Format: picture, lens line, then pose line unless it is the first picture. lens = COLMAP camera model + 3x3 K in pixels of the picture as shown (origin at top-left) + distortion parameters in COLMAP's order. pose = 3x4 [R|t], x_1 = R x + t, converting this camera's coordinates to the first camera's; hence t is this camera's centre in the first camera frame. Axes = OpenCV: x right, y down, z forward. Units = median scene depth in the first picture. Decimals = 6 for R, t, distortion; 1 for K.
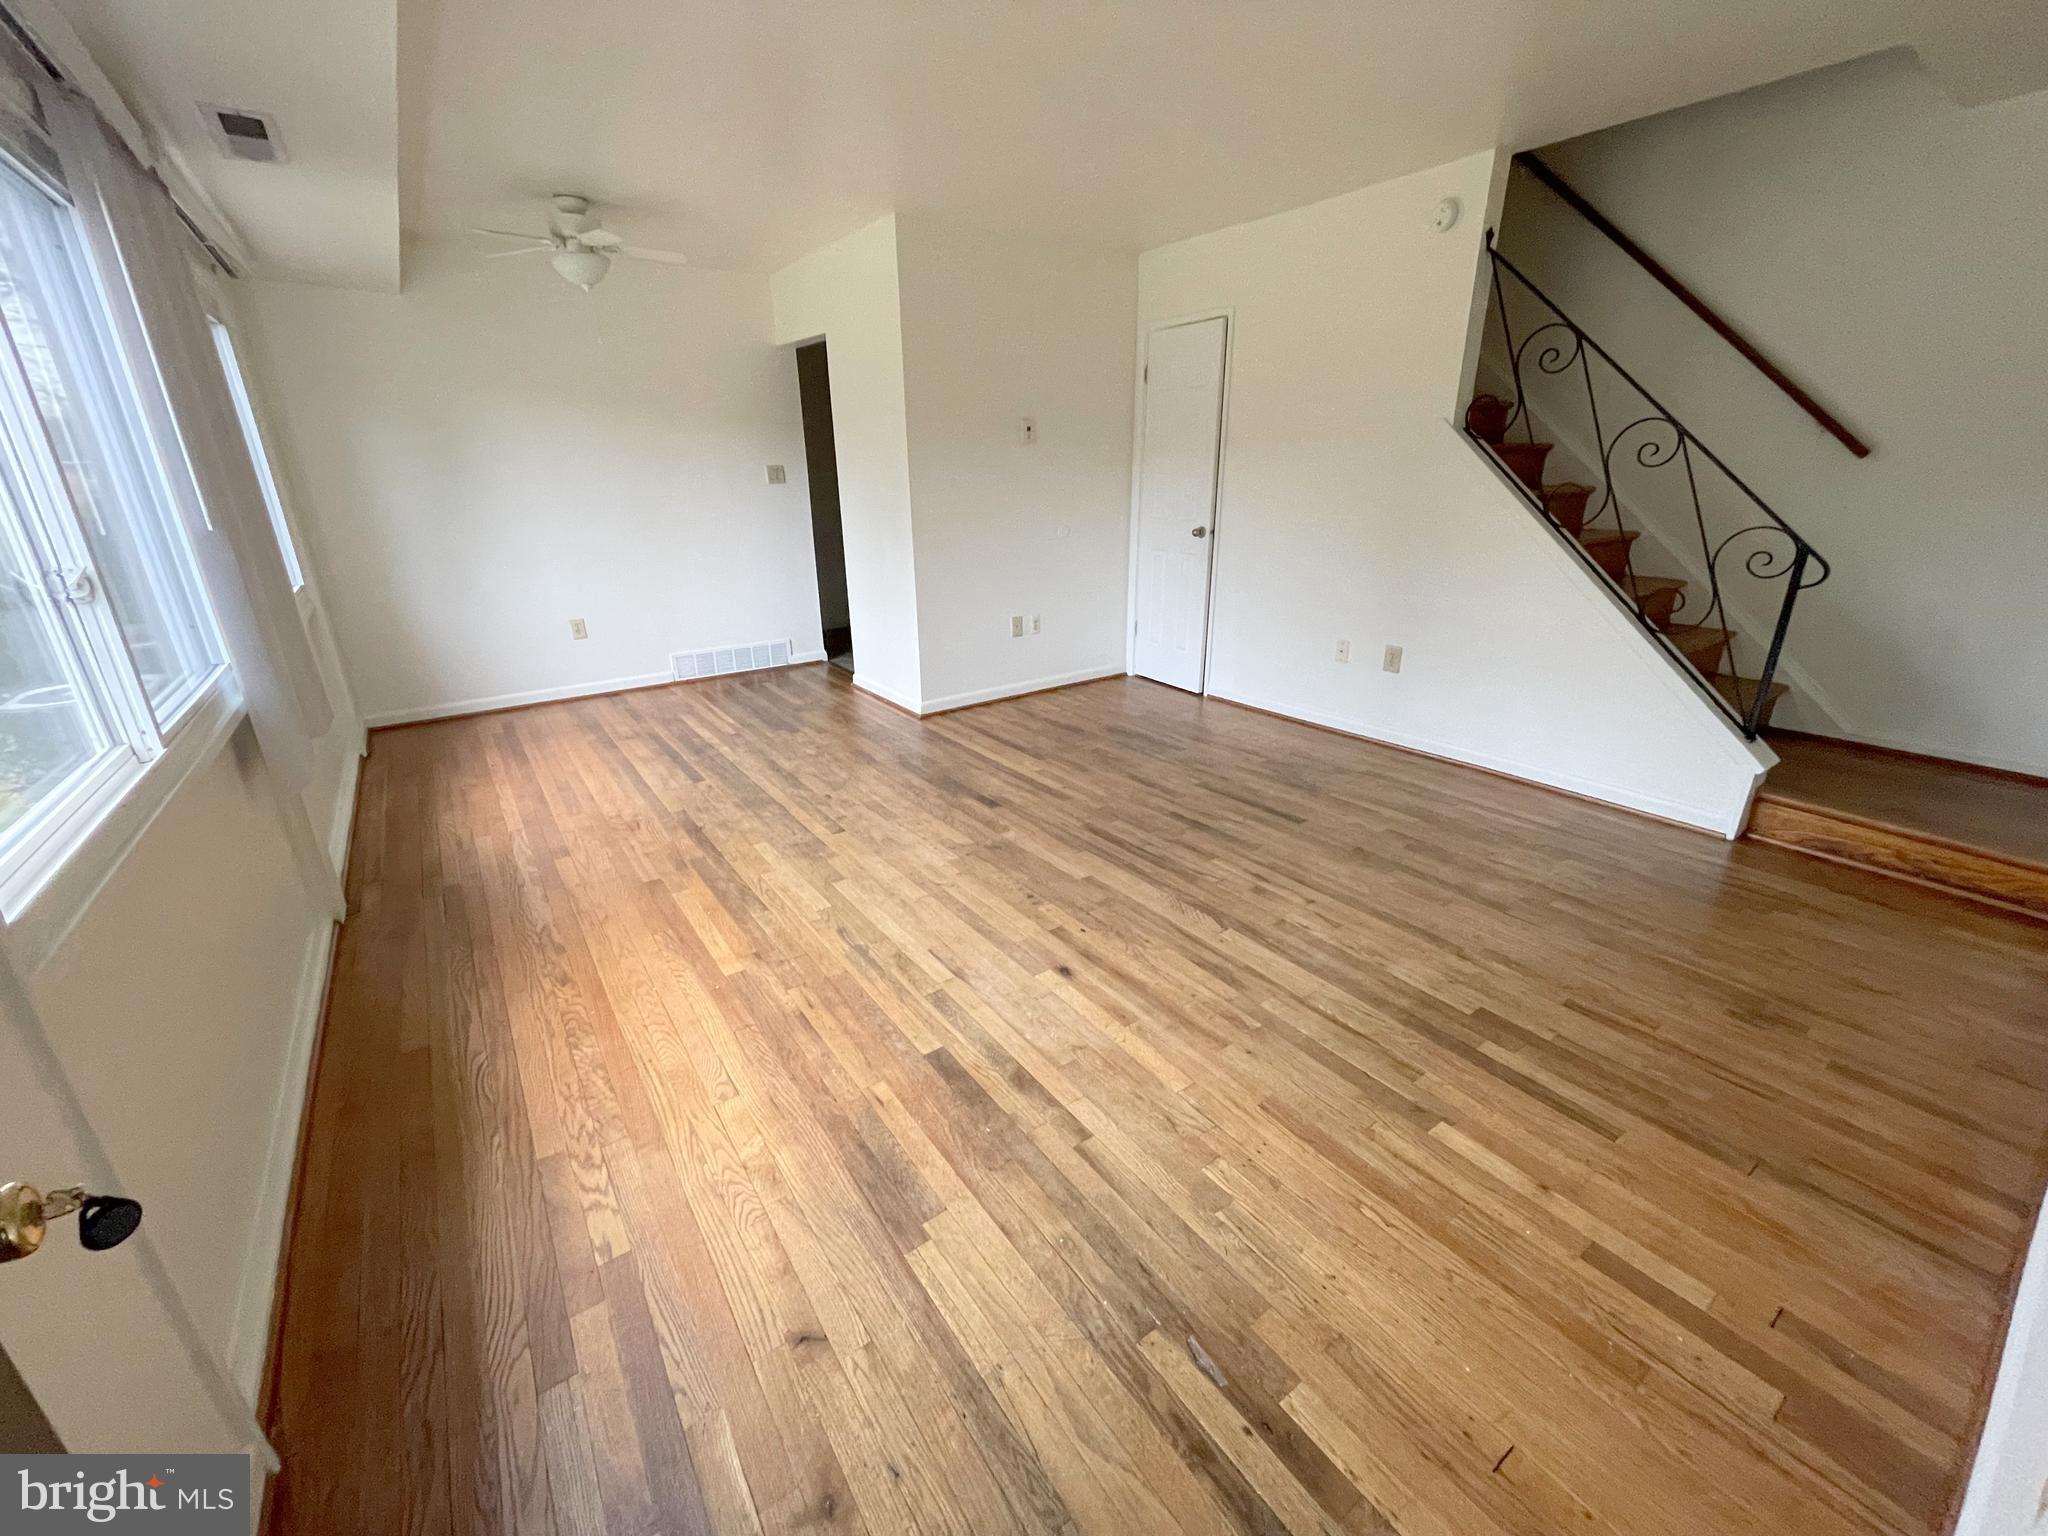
lens RADIAL K [[818.0, 0, 1024.0], [0, 818.0, 768.0], [0, 0, 1]] dist [0.000867, -0.004873]
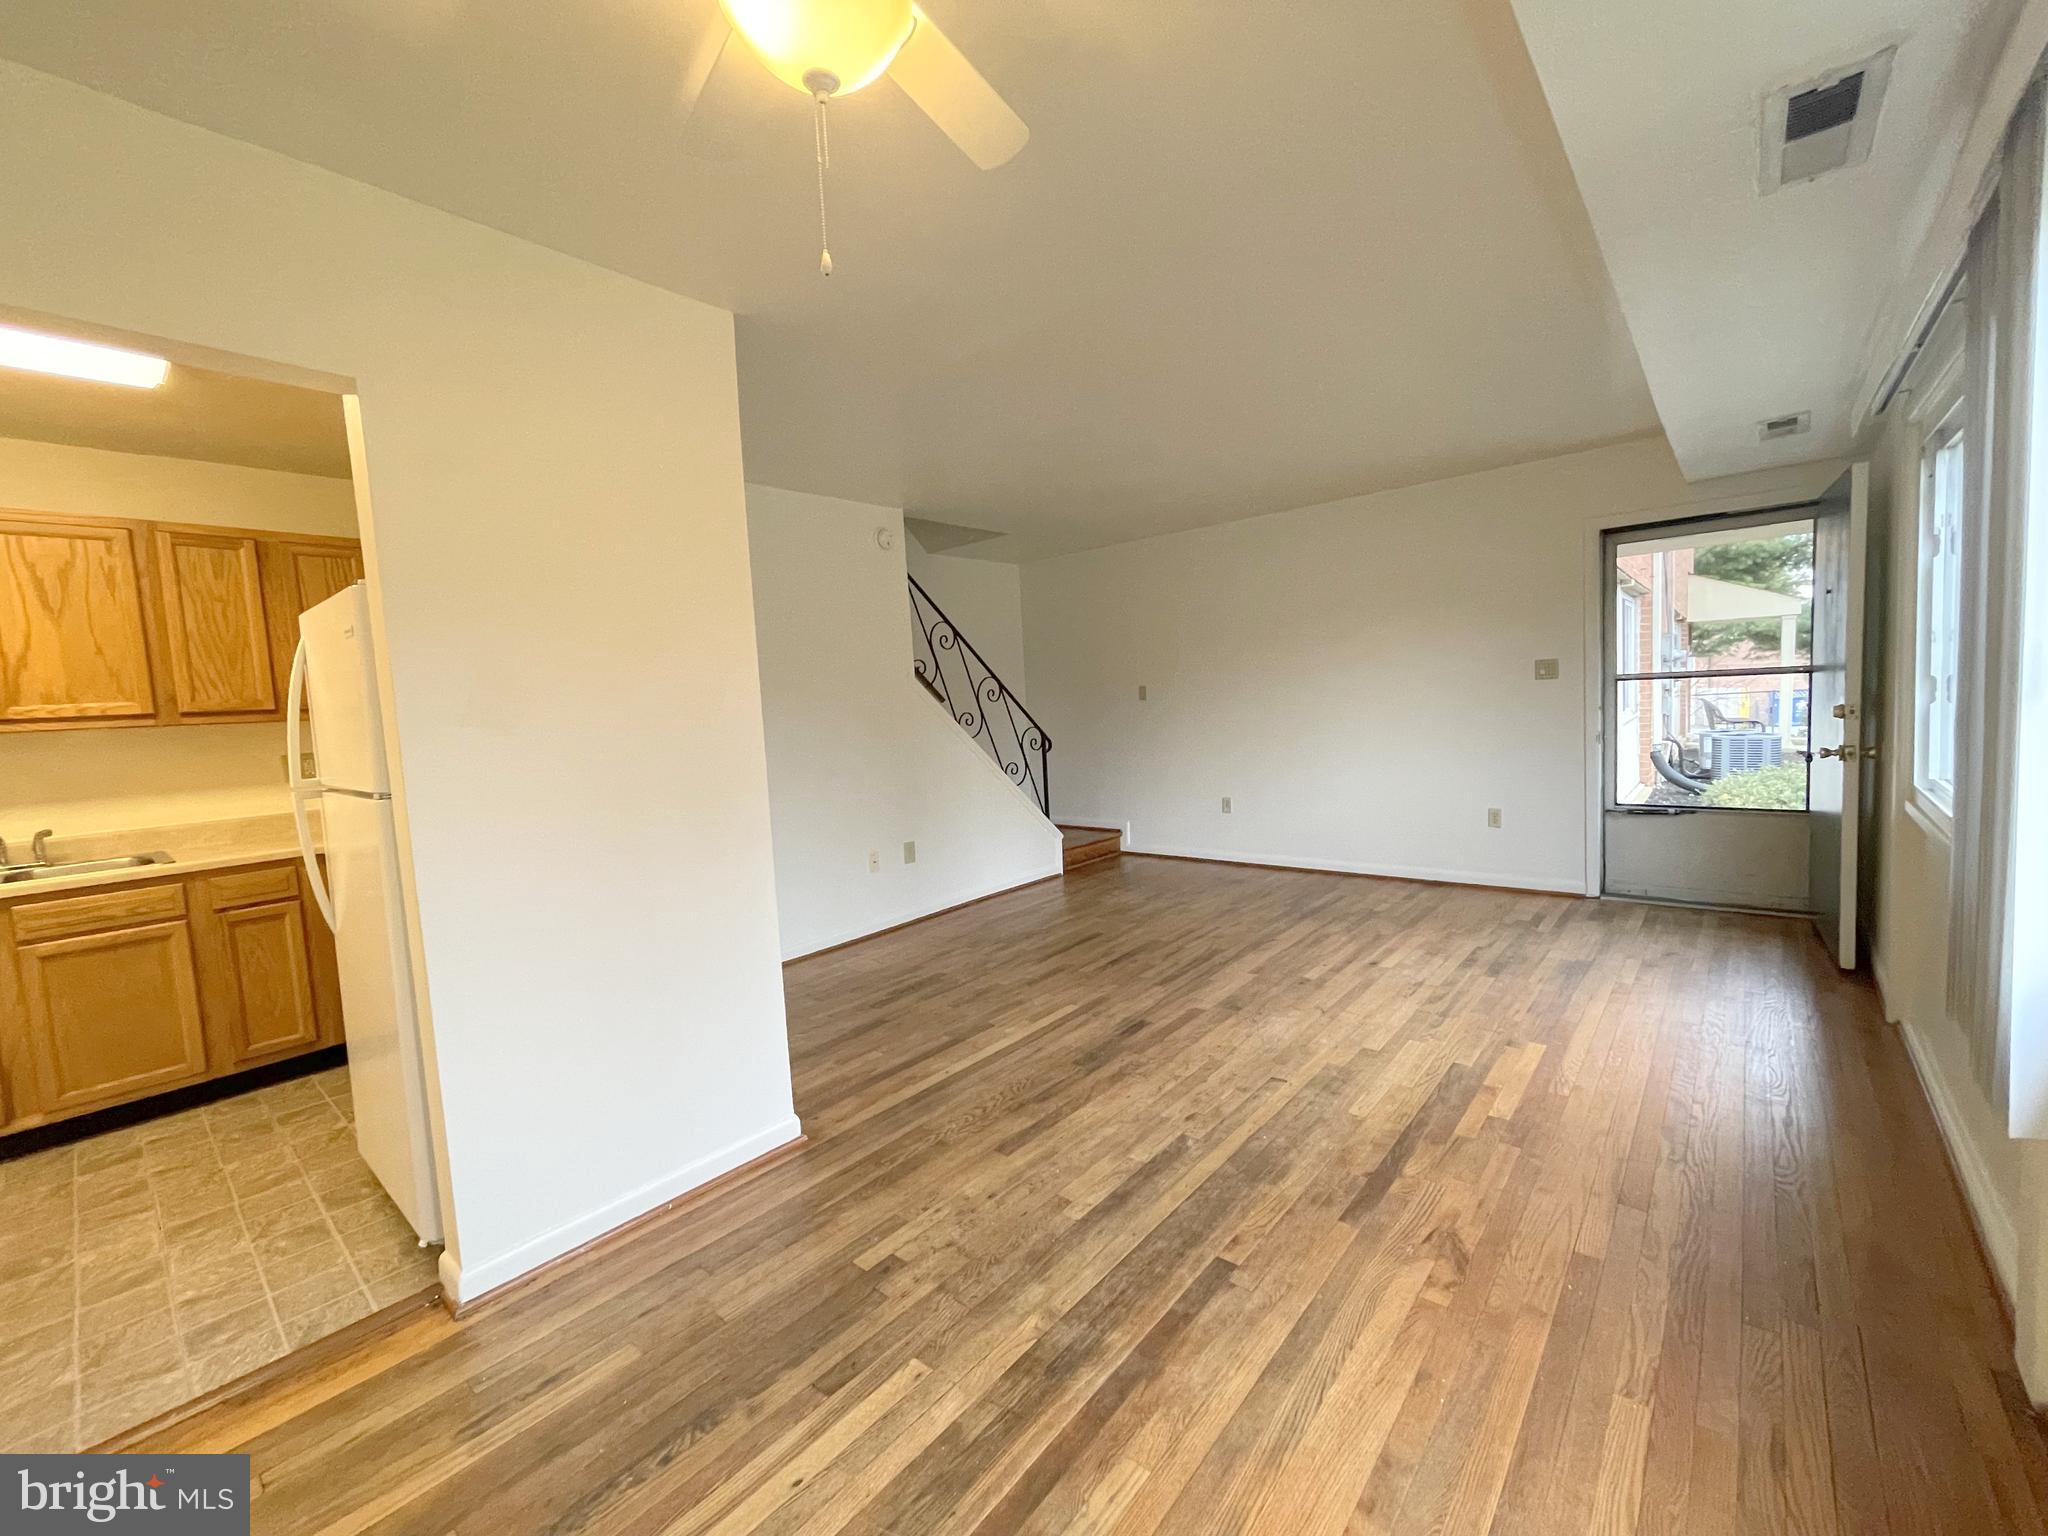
lens RADIAL K [[829.4, 0, 1021.7], [0, 829.4, 761.8], [0, 0, 1]] dist [0.000035, -0.001025]
pose [[-0.229014, -0.047452, 0.972266, -1.069596], [0.393046, 0.909262, 0.136958, -0.482082], [-0.890543, 0.413510, -0.189583, 1.366679]]
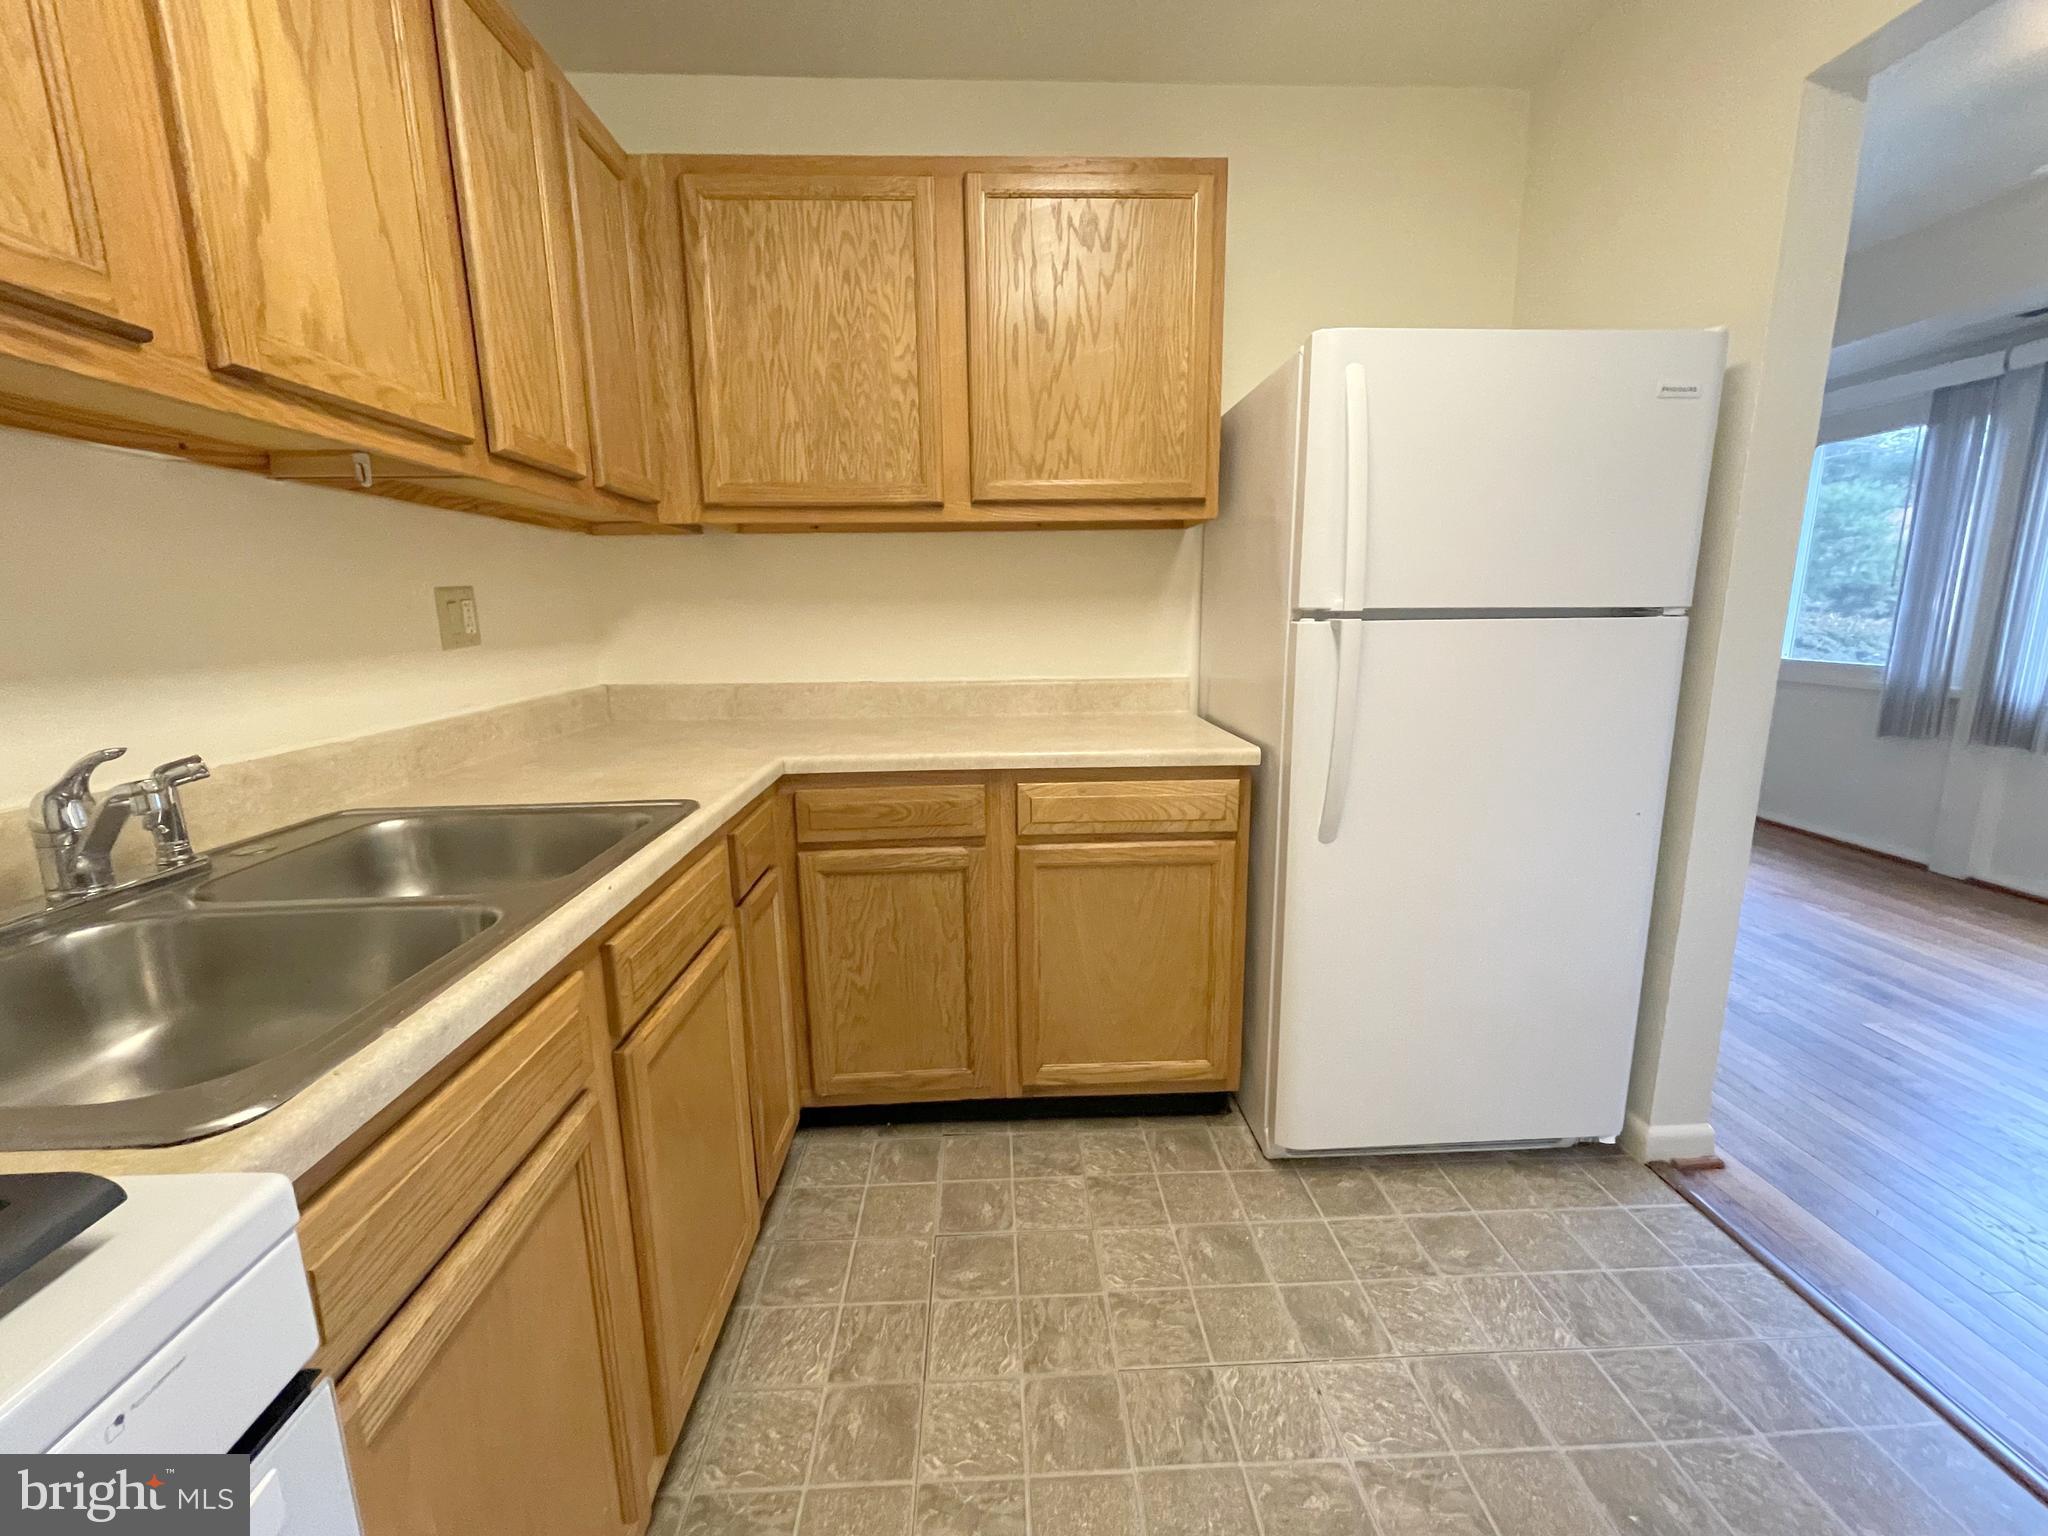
lens RADIAL K [[829.4, 0, 1021.7], [0, 829.4, 761.8], [0, 0, 1]] dist [0.000035, -0.001025]
pose [[-0.836613, -0.074925, 0.542647, -0.260321], [0.214356, 0.866836, 0.450164, -0.810608], [-0.504114, 0.492932, -0.709145, 2.337890]]
